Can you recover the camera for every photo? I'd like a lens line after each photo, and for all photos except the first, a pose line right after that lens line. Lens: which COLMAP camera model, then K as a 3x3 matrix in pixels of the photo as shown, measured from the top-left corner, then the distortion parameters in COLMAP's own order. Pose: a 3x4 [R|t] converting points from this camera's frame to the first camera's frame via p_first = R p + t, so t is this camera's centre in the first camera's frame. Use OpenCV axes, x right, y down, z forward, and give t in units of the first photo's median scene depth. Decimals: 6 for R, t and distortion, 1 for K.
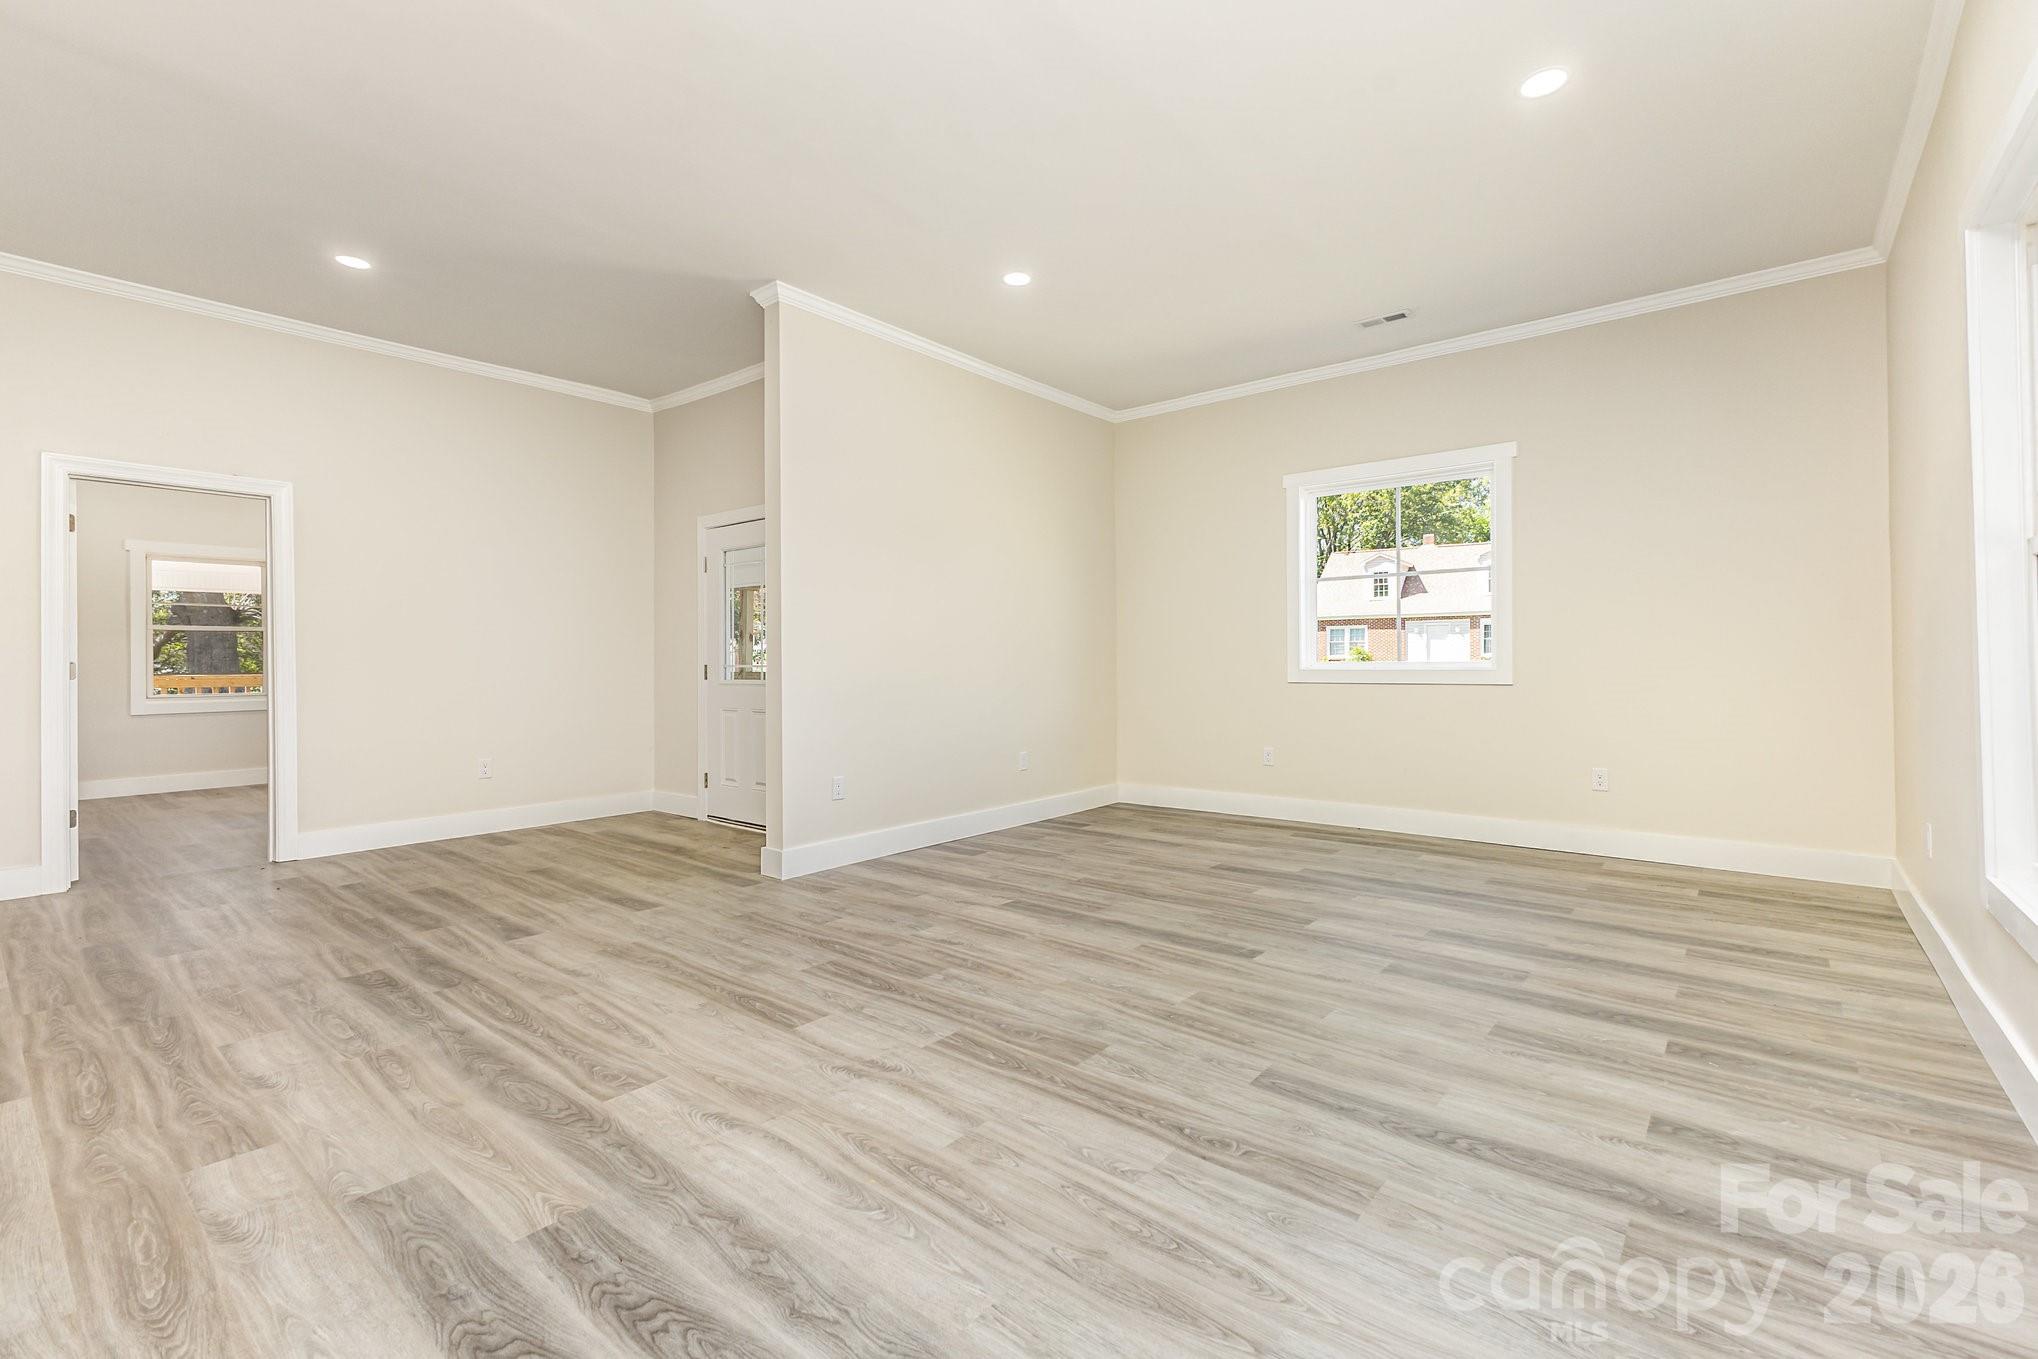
lens RADIAL K [[884.6, 0, 1036.9], [0, 884.6, 667.9], [0, 0, 1]] dist [0.009299, -0.001196]
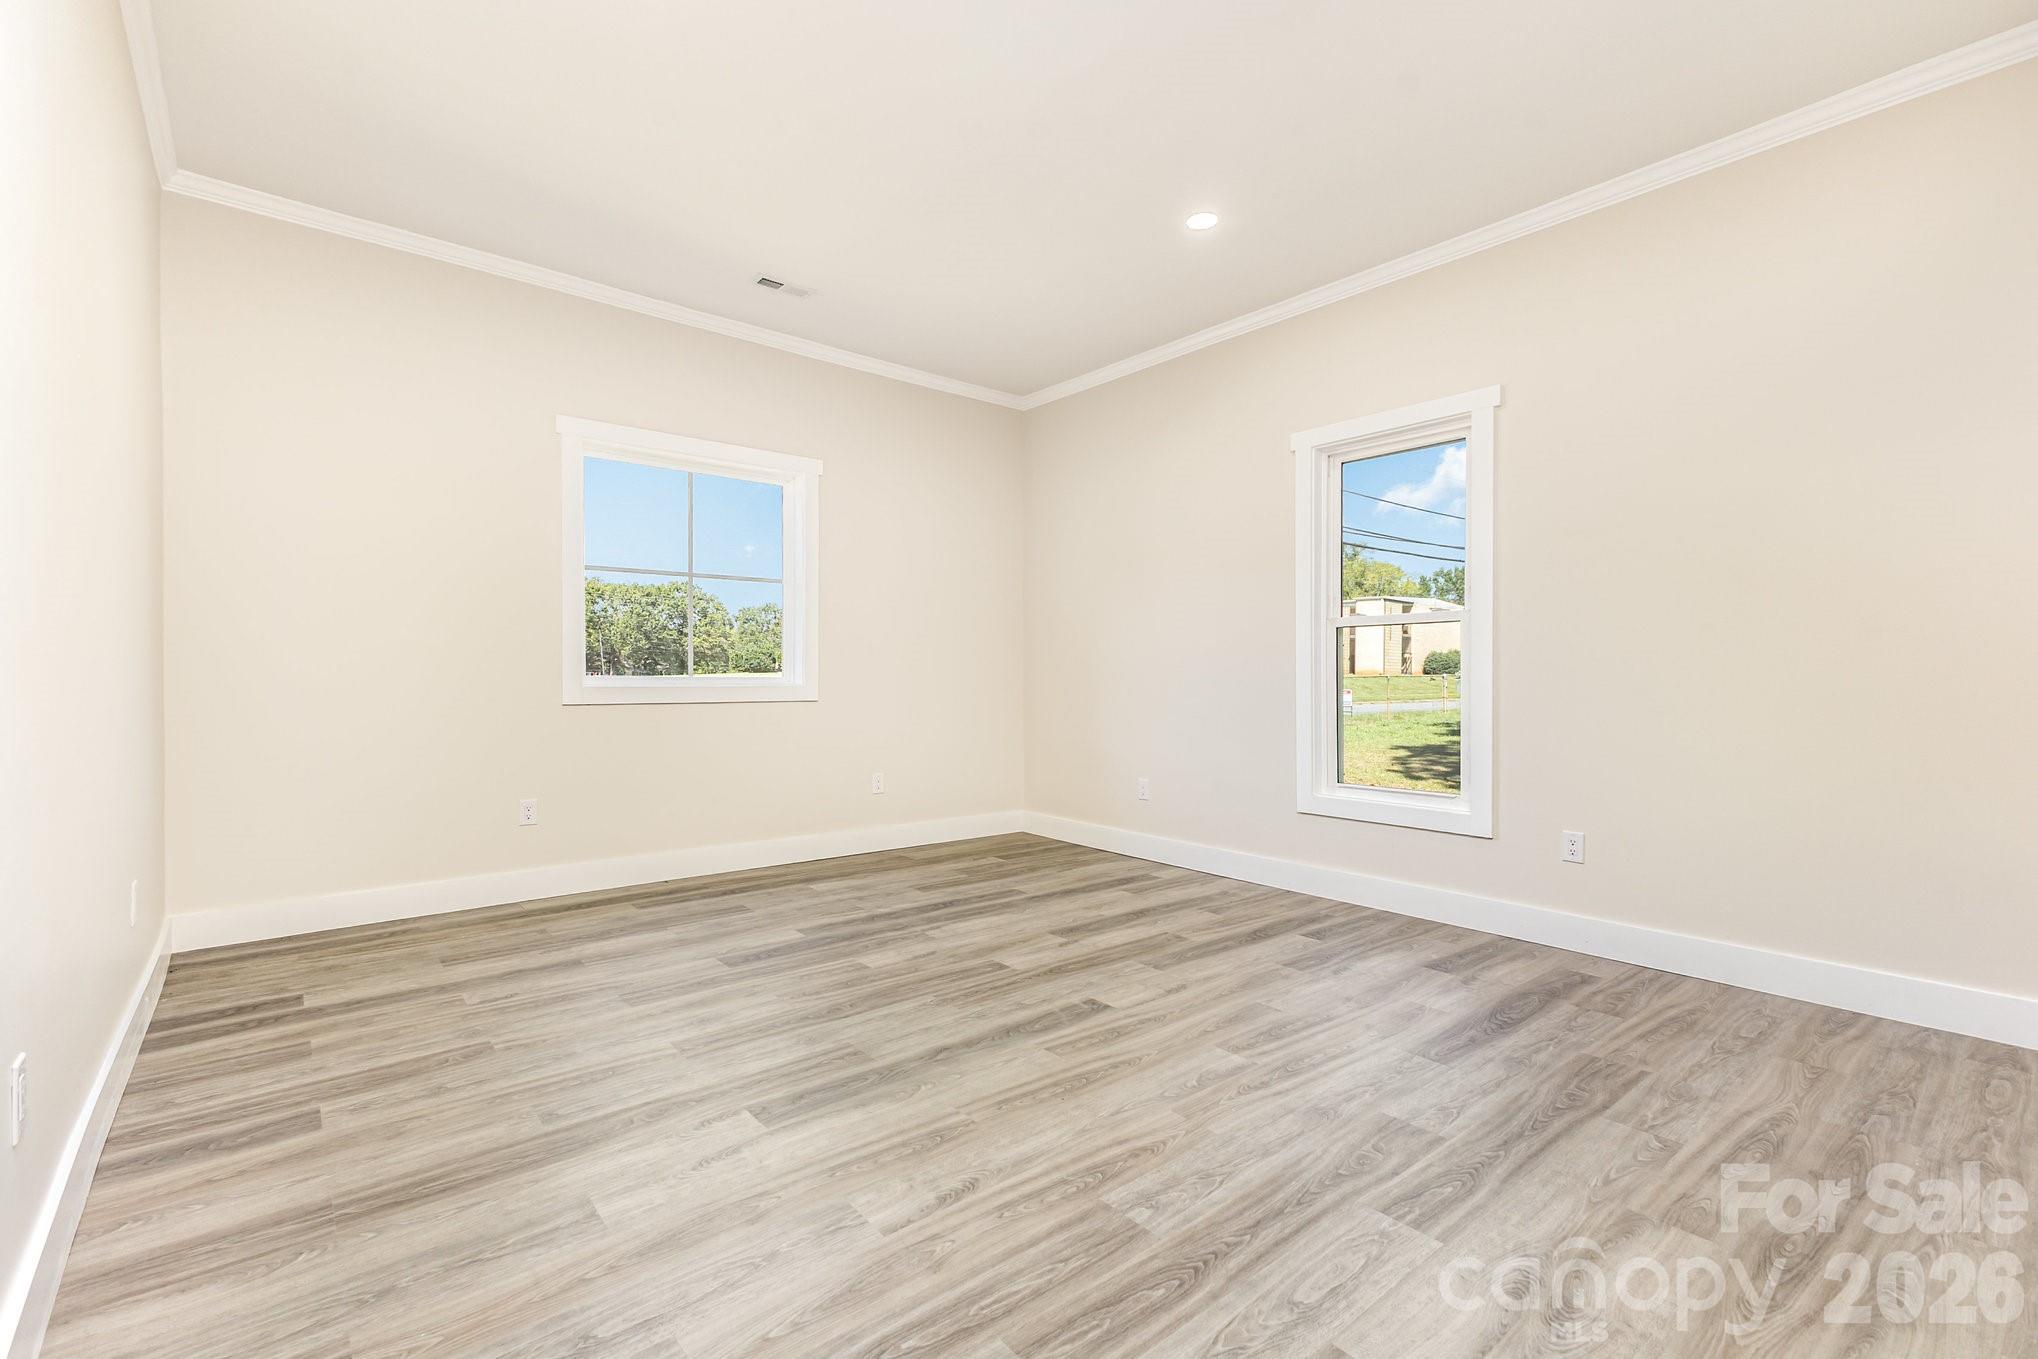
lens RADIAL K [[884.6, 0, 1015.2], [0, 884.6, 701.6], [0, 0, 1]] dist [0.009299, -0.001196]
pose [[0.207314, -0.020669, 0.978056, -0.715957], [0.001058, 0.999781, 0.020904, -0.007099], [-0.978274, -0.003299, 0.207290, 0.976873]]
